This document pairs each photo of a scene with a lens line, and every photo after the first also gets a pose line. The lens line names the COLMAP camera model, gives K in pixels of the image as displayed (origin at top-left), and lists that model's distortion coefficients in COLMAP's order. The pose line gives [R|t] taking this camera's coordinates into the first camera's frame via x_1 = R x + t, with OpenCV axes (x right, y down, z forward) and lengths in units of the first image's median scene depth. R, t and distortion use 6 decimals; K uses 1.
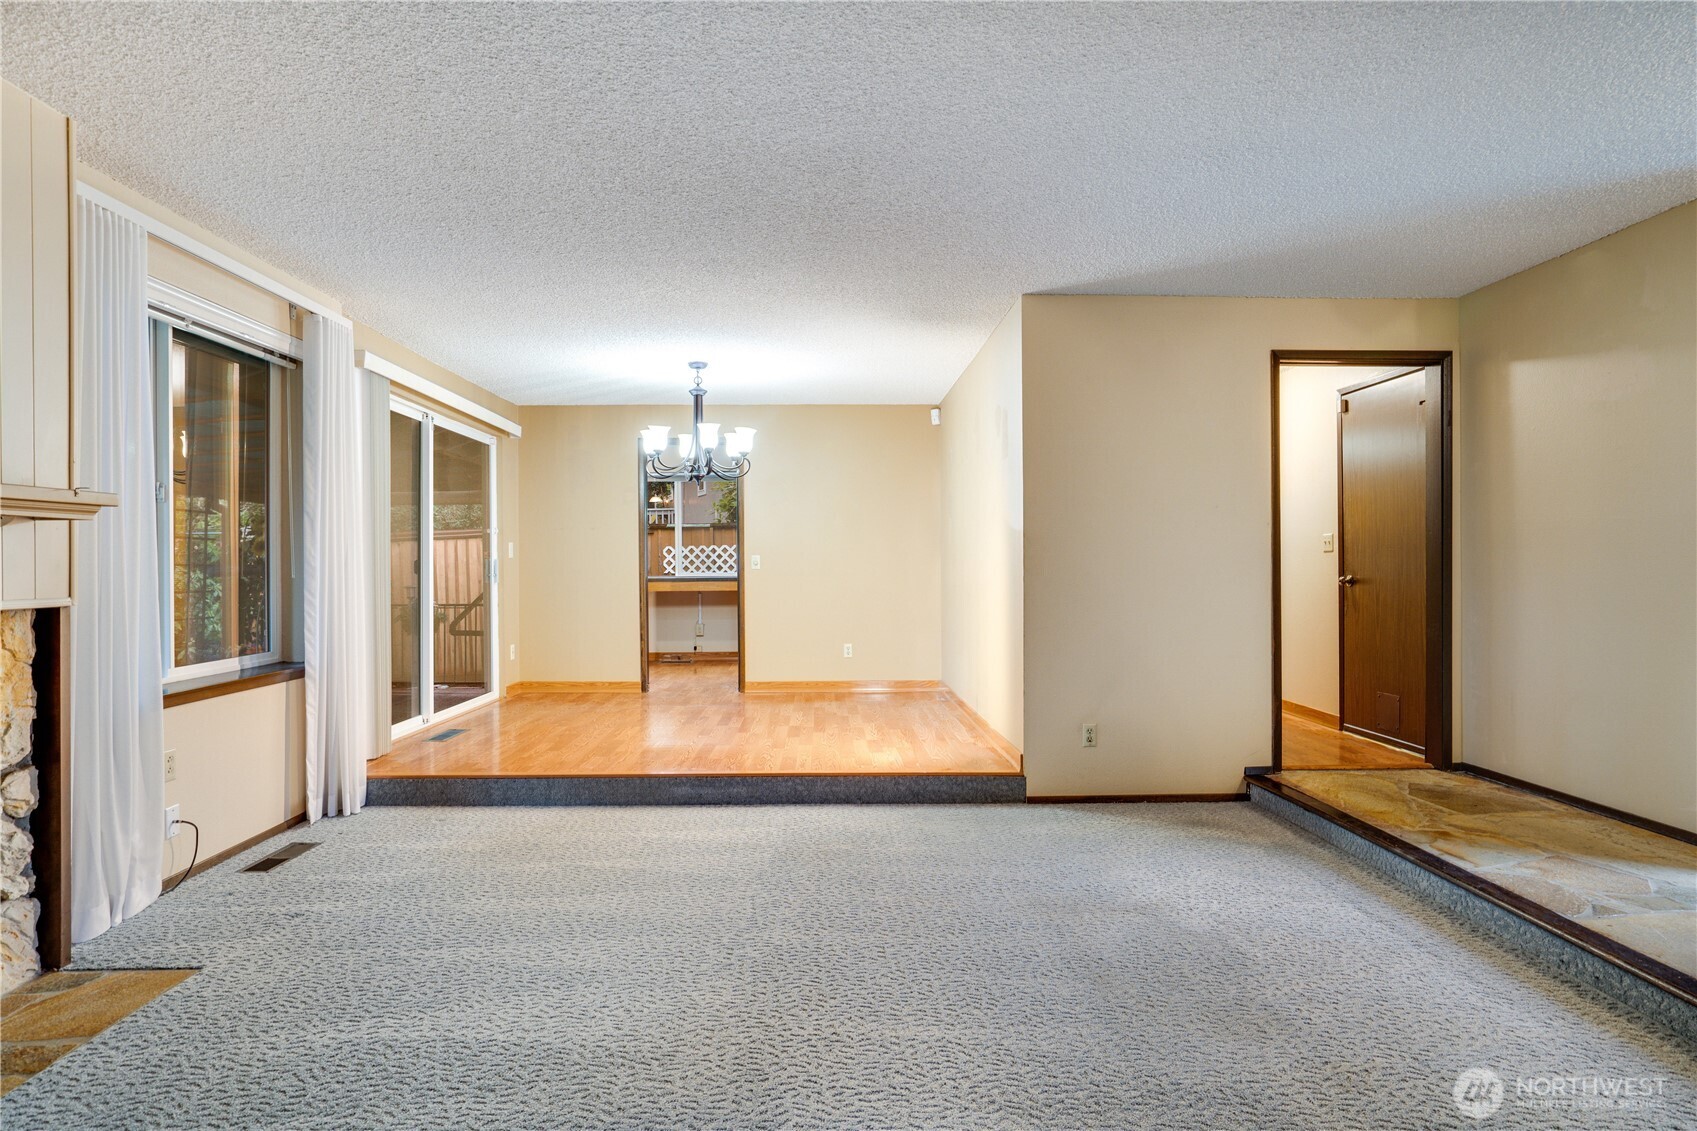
lens RADIAL K [[951.8, 0, 837.1], [0, 951.8, 562.2], [0, 0, 1]] dist [0.004500, 0.003680]
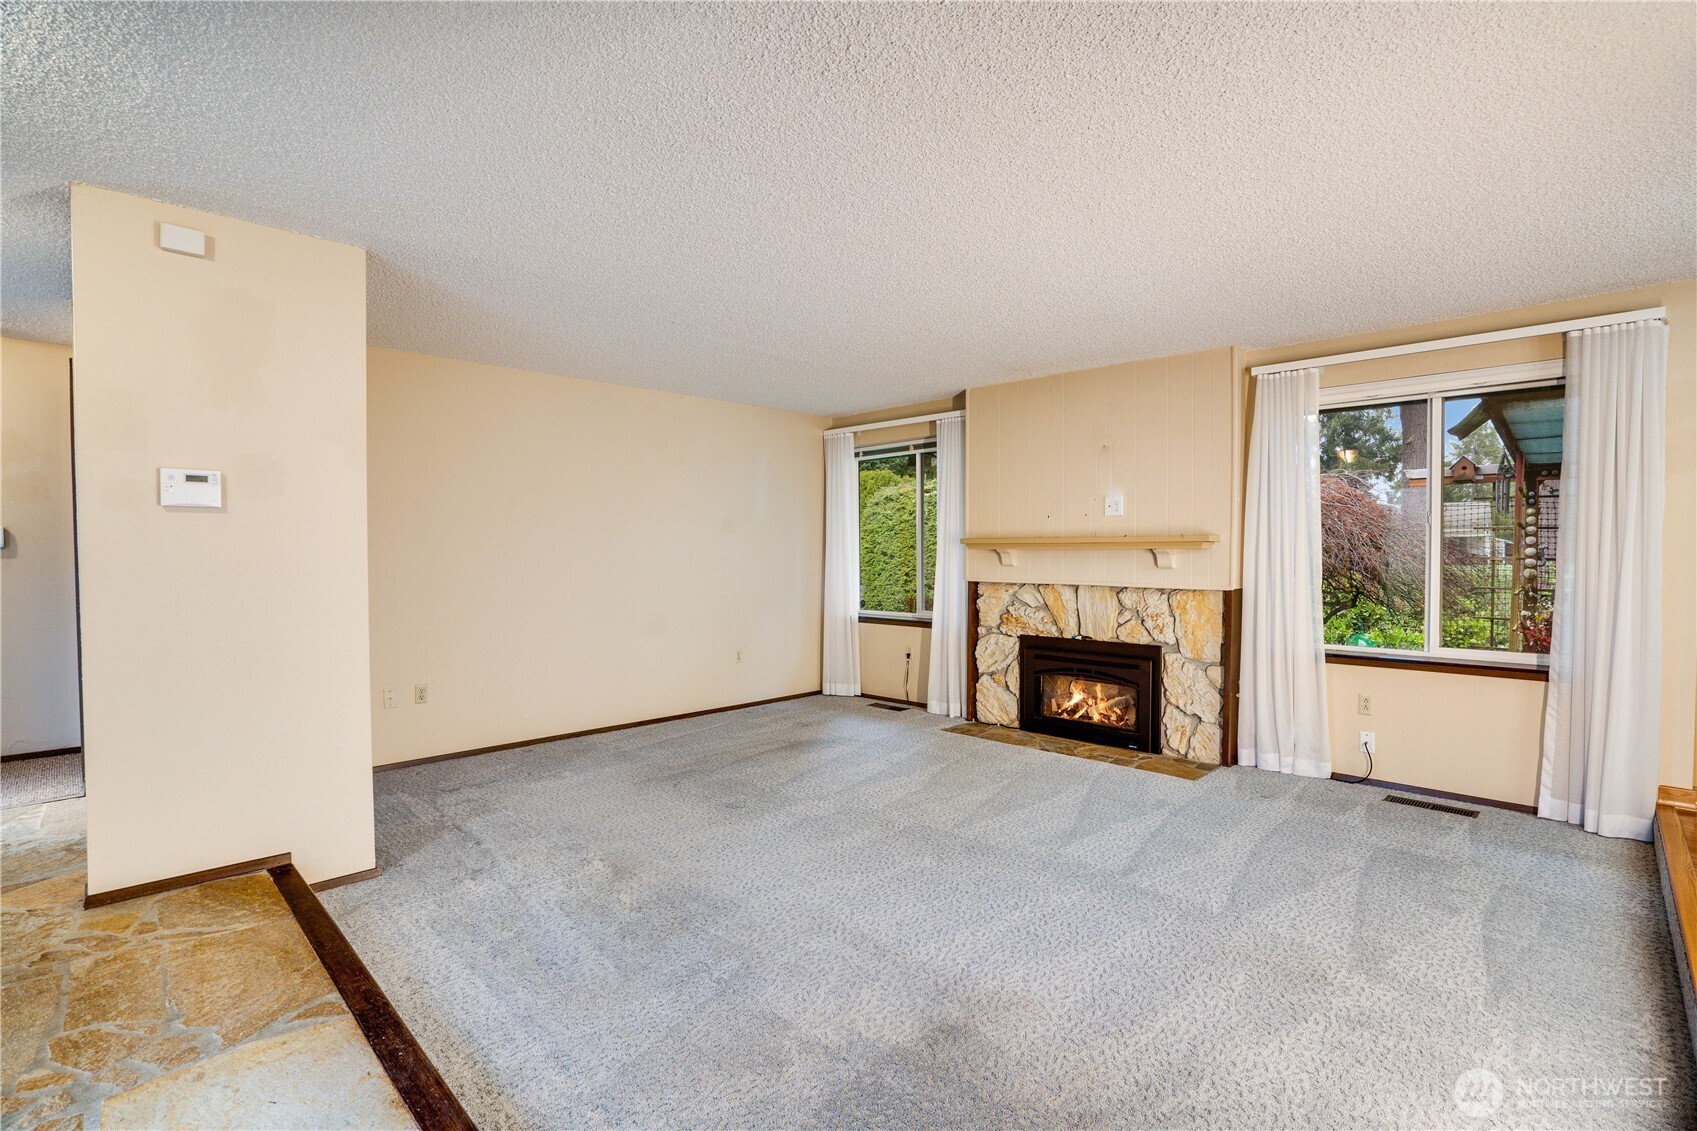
lens RADIAL K [[787.3, 0, 814.2], [0, 787.3, 581.1], [0, 0, 1]] dist [-0.049414, 0.017479]
pose [[-0.720941, 0.035037, -0.692110, 0.677320], [0.005667, 0.998986, 0.044669, -0.035991], [0.692973, 0.028282, -0.720408, 1.128241]]
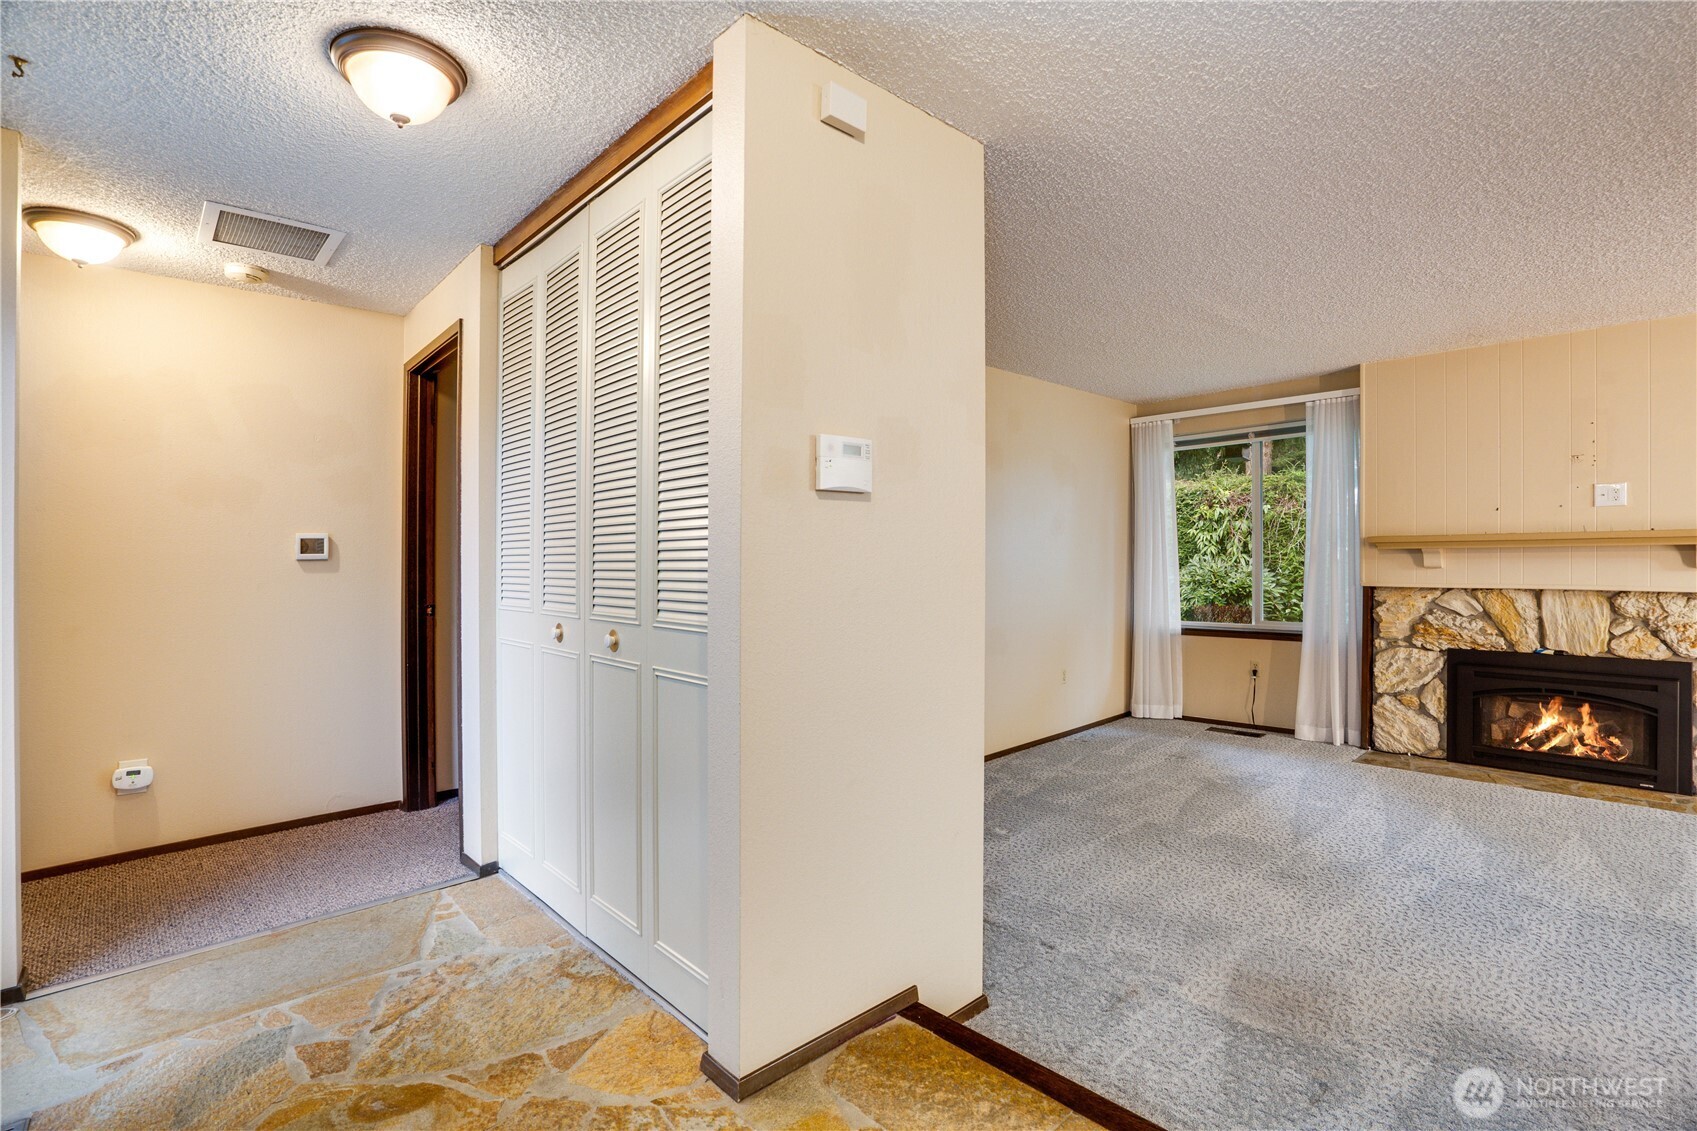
lens RADIAL K [[787.3, 0, 827.2], [0, 787.3, 565.7], [0, 0, 1]] dist [-0.049414, 0.017479]
pose [[-0.747112, 0.024673, -0.664240, 0.923811], [0.019602, 0.999694, 0.015086, -0.037276], [0.664409, -0.001749, -0.747367, 0.607074]]
